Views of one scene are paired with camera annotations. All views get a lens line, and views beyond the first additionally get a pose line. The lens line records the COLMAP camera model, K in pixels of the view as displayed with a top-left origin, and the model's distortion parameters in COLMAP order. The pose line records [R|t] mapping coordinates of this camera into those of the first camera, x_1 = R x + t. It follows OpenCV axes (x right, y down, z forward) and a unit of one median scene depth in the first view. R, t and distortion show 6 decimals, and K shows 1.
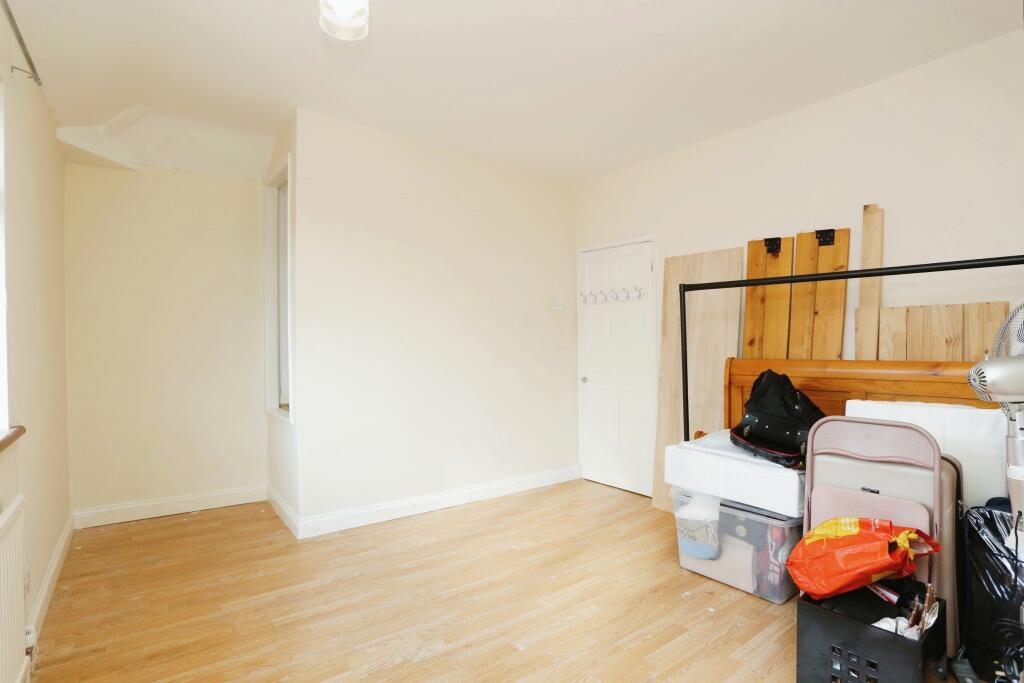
lens RADIAL K [[507.8, 0, 509.6], [0, 507.8, 351.1], [0, 0, 1]] dist [-0.046927, 0.012992]
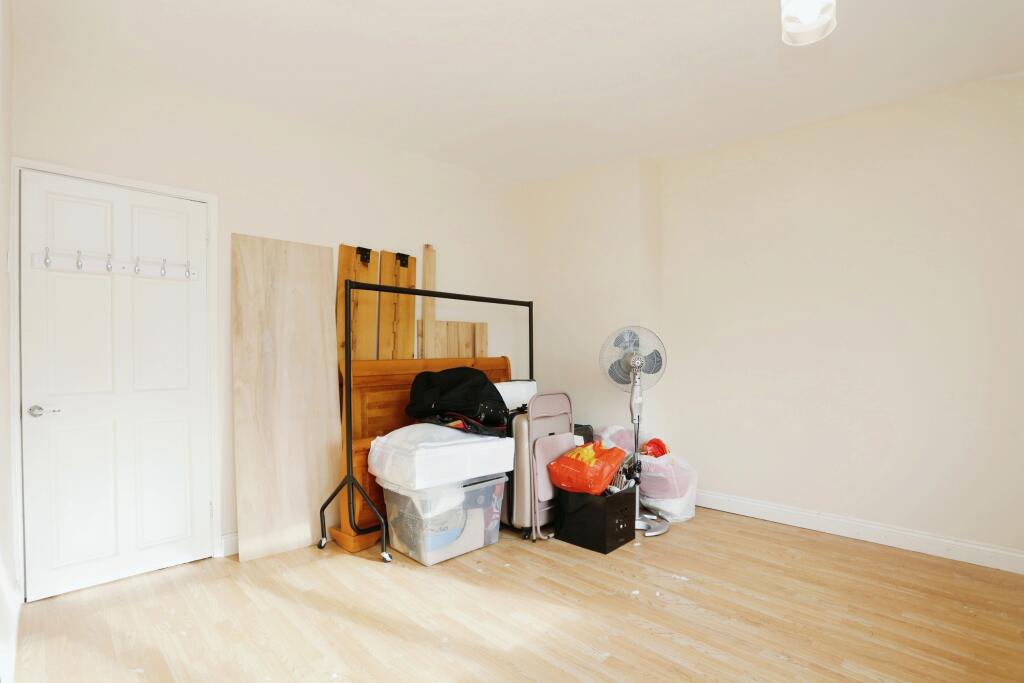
lens RADIAL K [[507.8, 0, 507.9], [0, 507.8, 340.9], [0, 0, 1]] dist [-0.046927, 0.012992]
pose [[-0.105512, 0.010595, 0.994362, -0.675393], [0.007695, 0.999922, -0.009838, -0.013471], [-0.994388, 0.006613, -0.105585, 0.925318]]
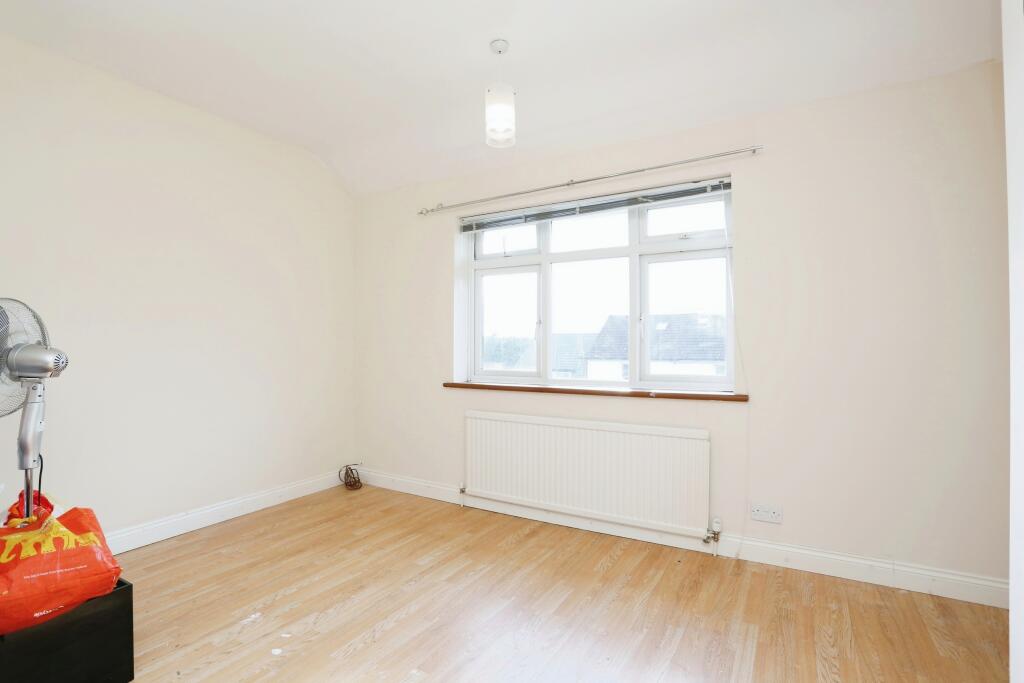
lens RADIAL K [[507.8, 0, 514.1], [0, 507.8, 341.7], [0, 0, 1]] dist [-0.046927, 0.012992]
pose [[-0.927959, -0.005775, -0.372638, 0.139350], [-0.008449, 0.999949, 0.005545, -0.007160], [0.372587, 0.008294, -0.927960, 1.357670]]
